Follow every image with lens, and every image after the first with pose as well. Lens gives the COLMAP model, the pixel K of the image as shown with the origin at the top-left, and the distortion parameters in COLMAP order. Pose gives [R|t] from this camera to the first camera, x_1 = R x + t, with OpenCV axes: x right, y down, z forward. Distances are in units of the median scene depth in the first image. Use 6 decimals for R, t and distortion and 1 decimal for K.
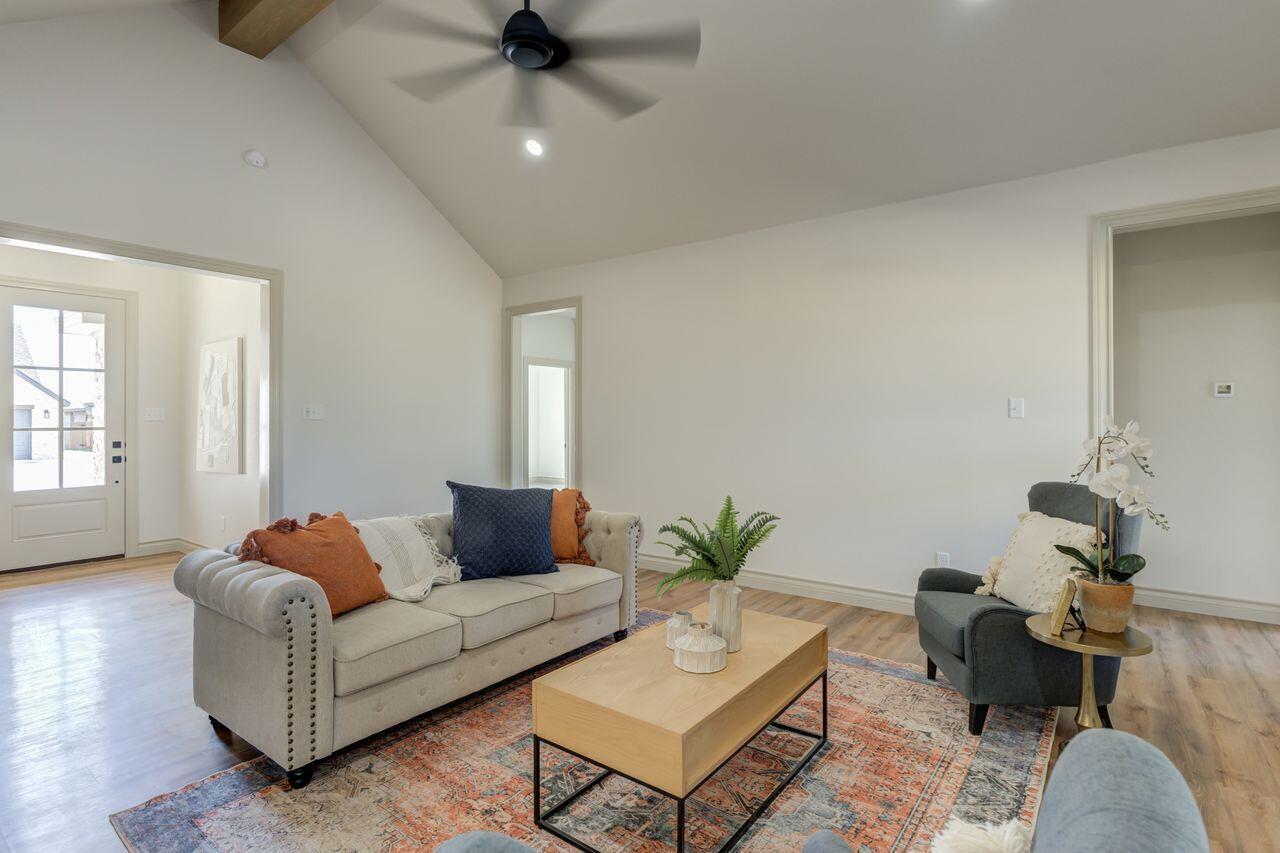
lens RADIAL K [[625.1, 0, 642.2], [0, 625.1, 416.1], [0, 0, 1]] dist [-0.000654, -0.000025]
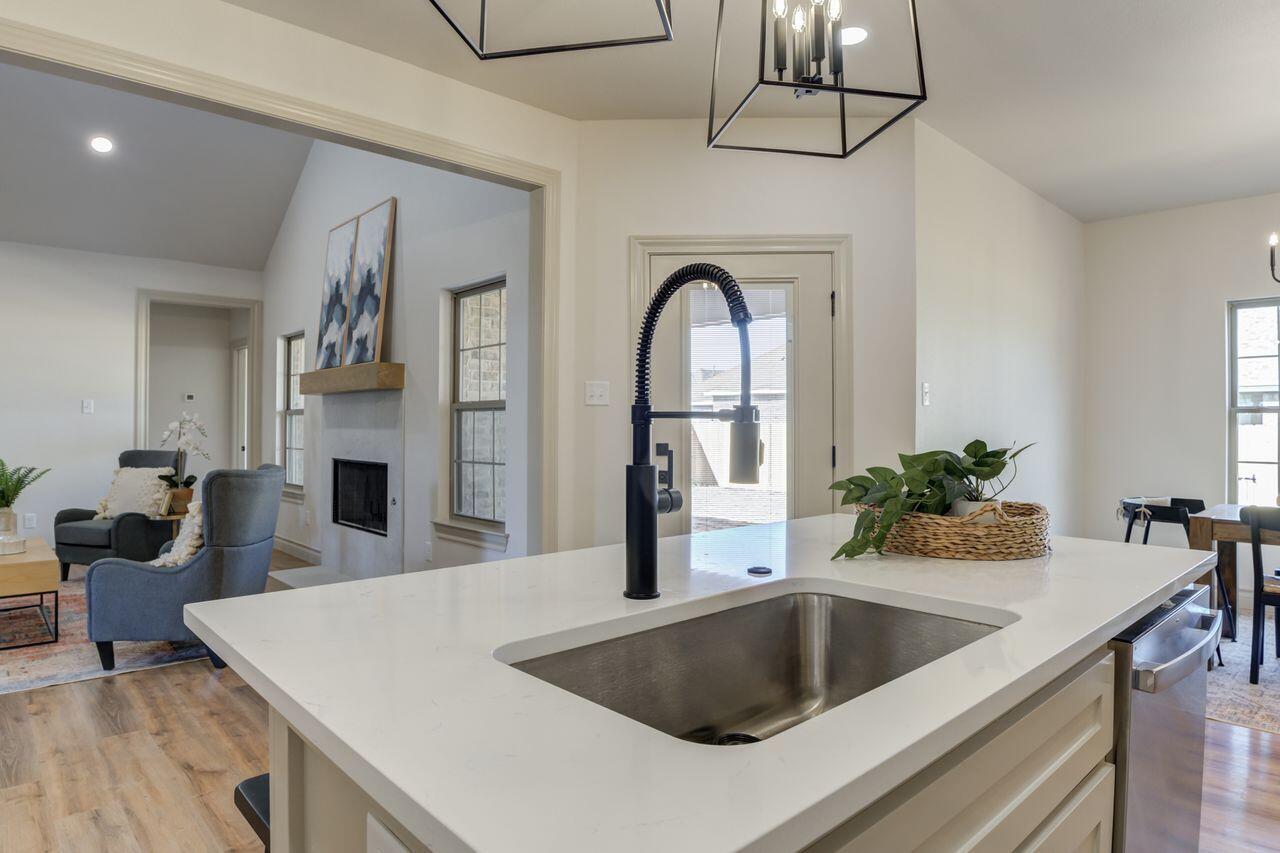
lens RADIAL K [[741.7, 0, 640.0], [0, 741.7, 421.6], [0, 0, 1]] dist [-0.018636, -0.000978]
pose [[0.184847, -0.000588, 0.982767, -1.069561], [-0.005714, 0.999982, 0.001673, 0.015311], [-0.982751, -0.005925, 0.184840, -0.743423]]
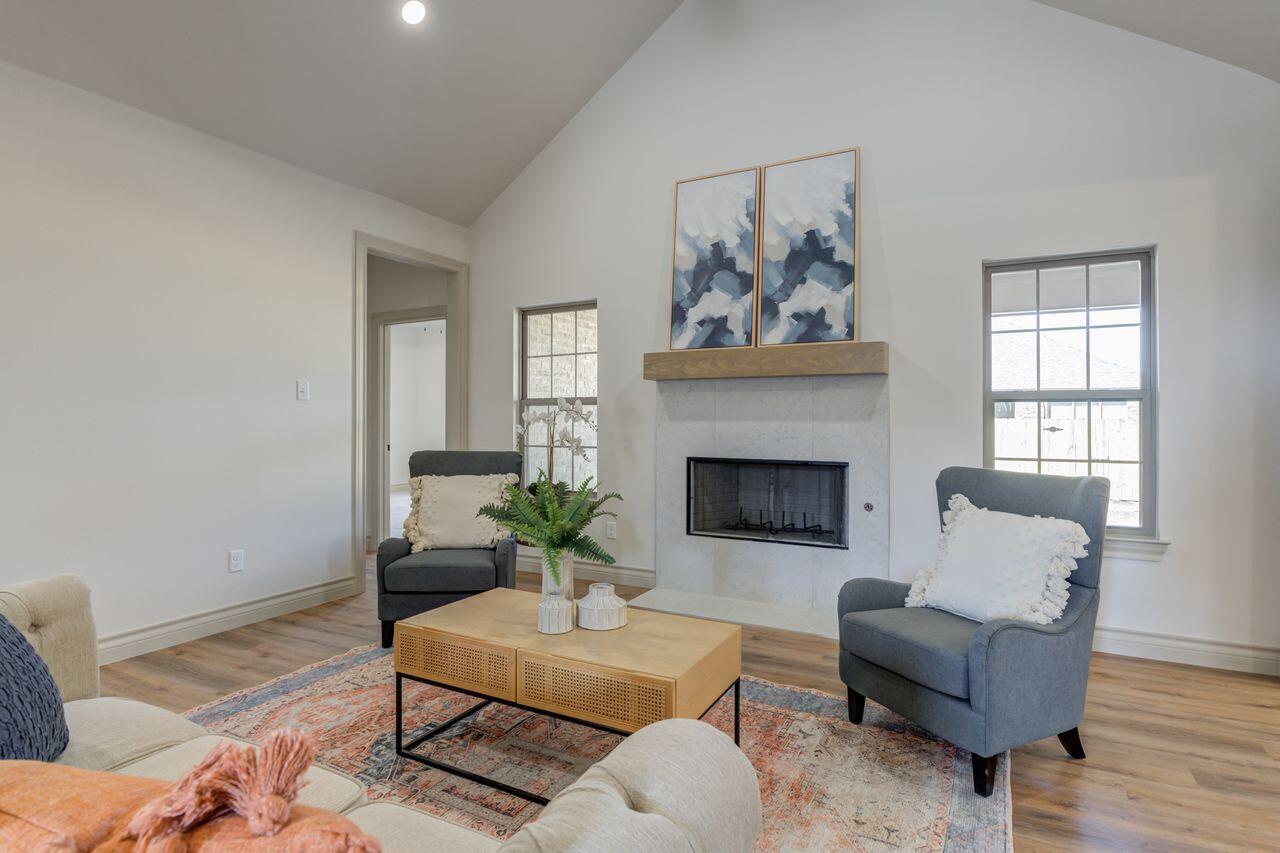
lens RADIAL K [[640.5, 0, 640.4], [0, 640.5, 422.2], [0, 0, 1]] dist [-0.002558, -0.000364]
pose [[-0.155102, -0.009844, 0.987849, -0.666971], [-0.007111, 0.999936, 0.008848, 0.033053], [-0.987873, -0.005652, -0.155162, 0.763894]]
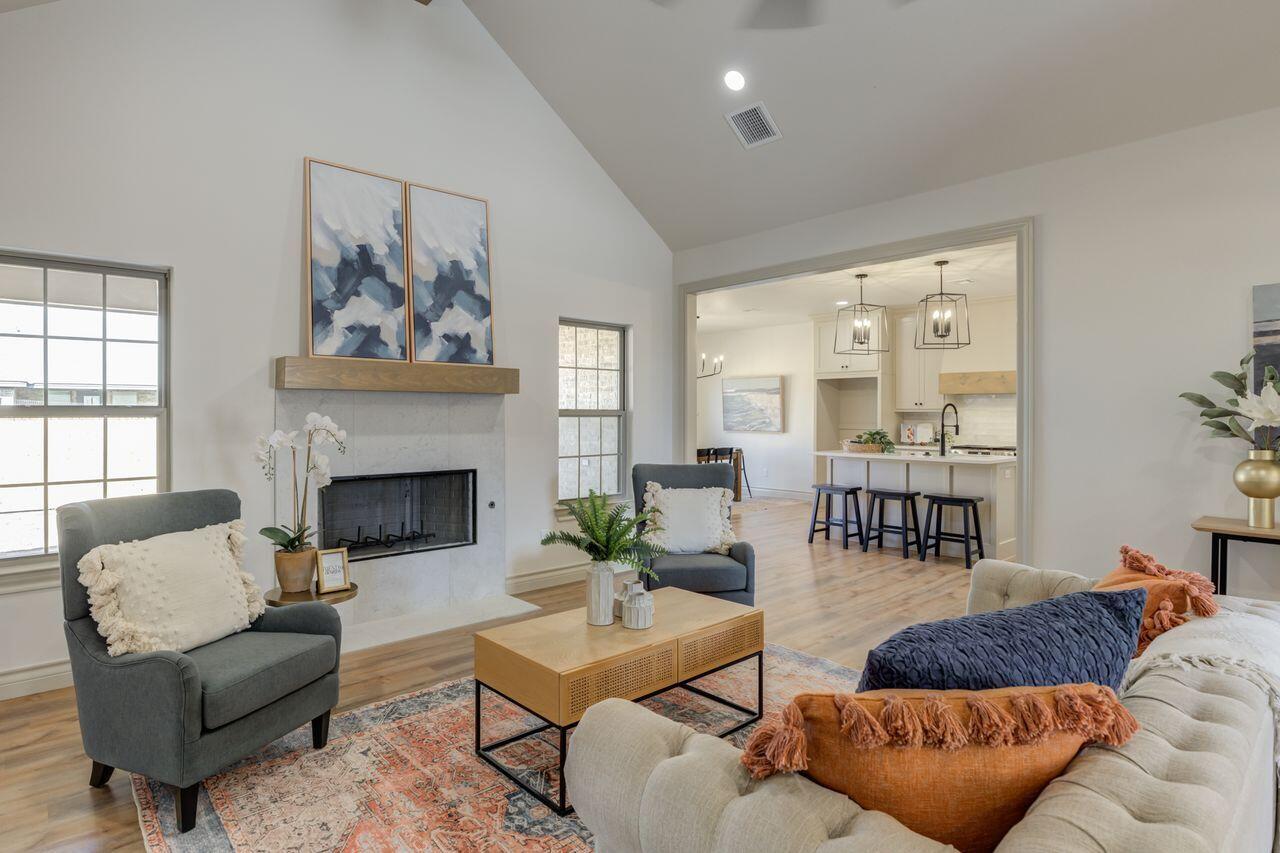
lens RADIAL K [[670.5, 0, 615.7], [0, 670.5, 420.5], [0, 0, 1]] dist [-0.002677, -0.000121]
pose [[-0.978137, -0.004982, 0.207904, -0.102531], [-0.004148, 0.999982, 0.004448, 0.001320], [-0.207922, 0.003488, -0.978139, 1.600435]]
